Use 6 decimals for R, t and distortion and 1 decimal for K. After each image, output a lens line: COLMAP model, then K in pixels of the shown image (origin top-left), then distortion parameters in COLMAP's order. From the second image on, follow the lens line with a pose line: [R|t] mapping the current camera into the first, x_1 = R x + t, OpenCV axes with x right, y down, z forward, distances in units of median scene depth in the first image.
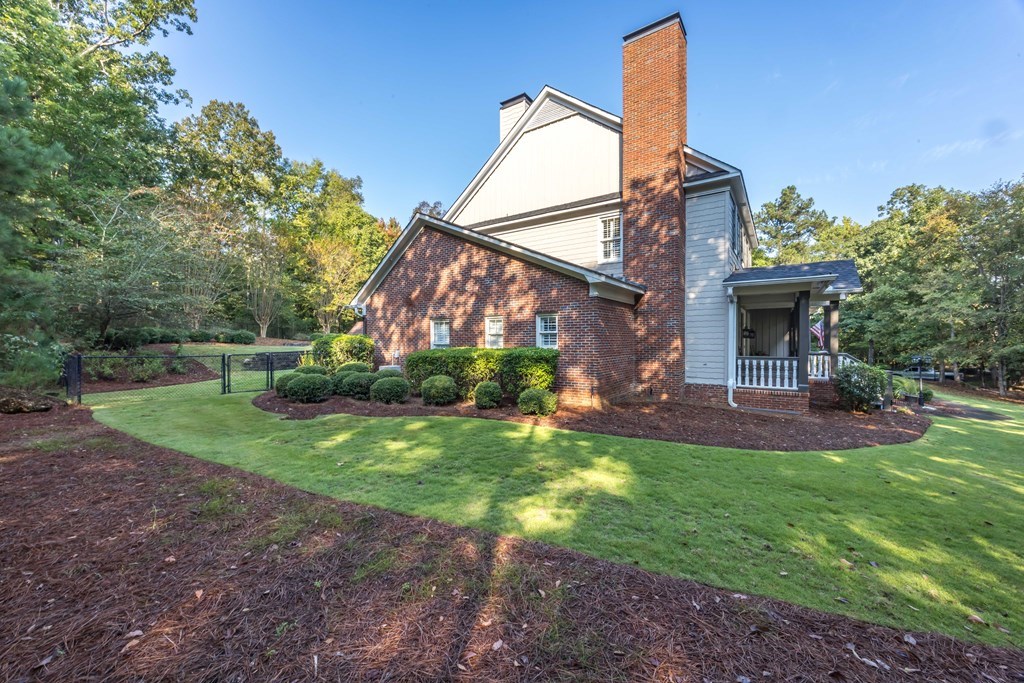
lens RADIAL K [[392.1, 0, 512.0], [0, 392.1, 341.5], [0, 0, 1]] dist [-0.001466, -0.000386]
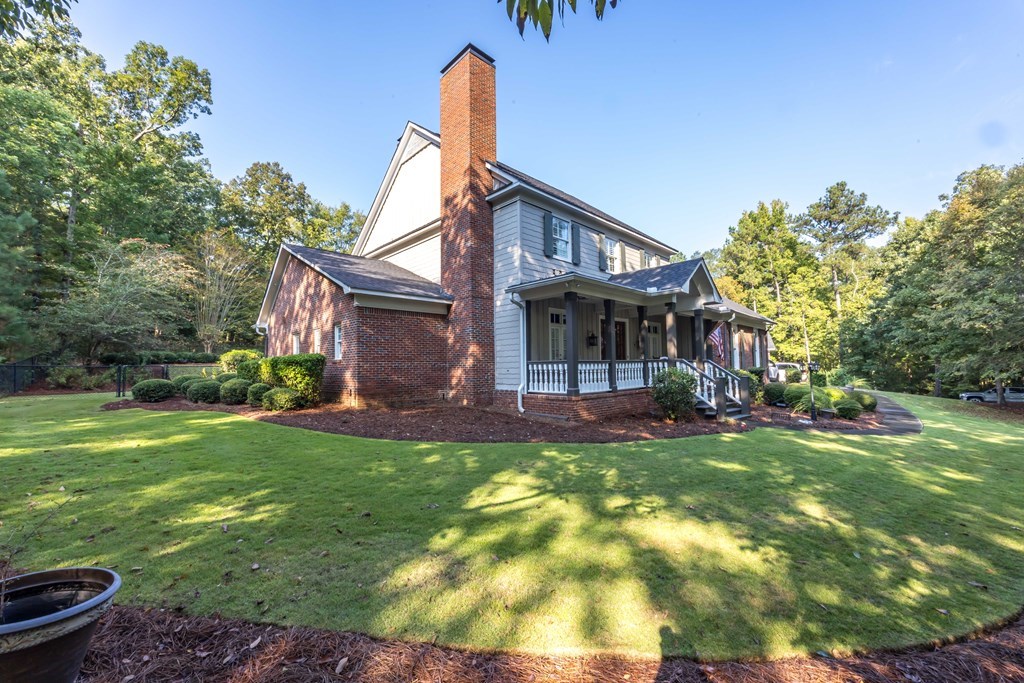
lens RADIAL K [[395.7, 0, 507.0], [0, 395.7, 345.1], [0, 0, 1]] dist [-0.001147, -0.000355]
pose [[0.980481, -0.022393, -0.195336, 0.678383], [0.011701, 0.998378, -0.055717, 0.049318], [0.196267, 0.052343, 0.979152, -0.000633]]
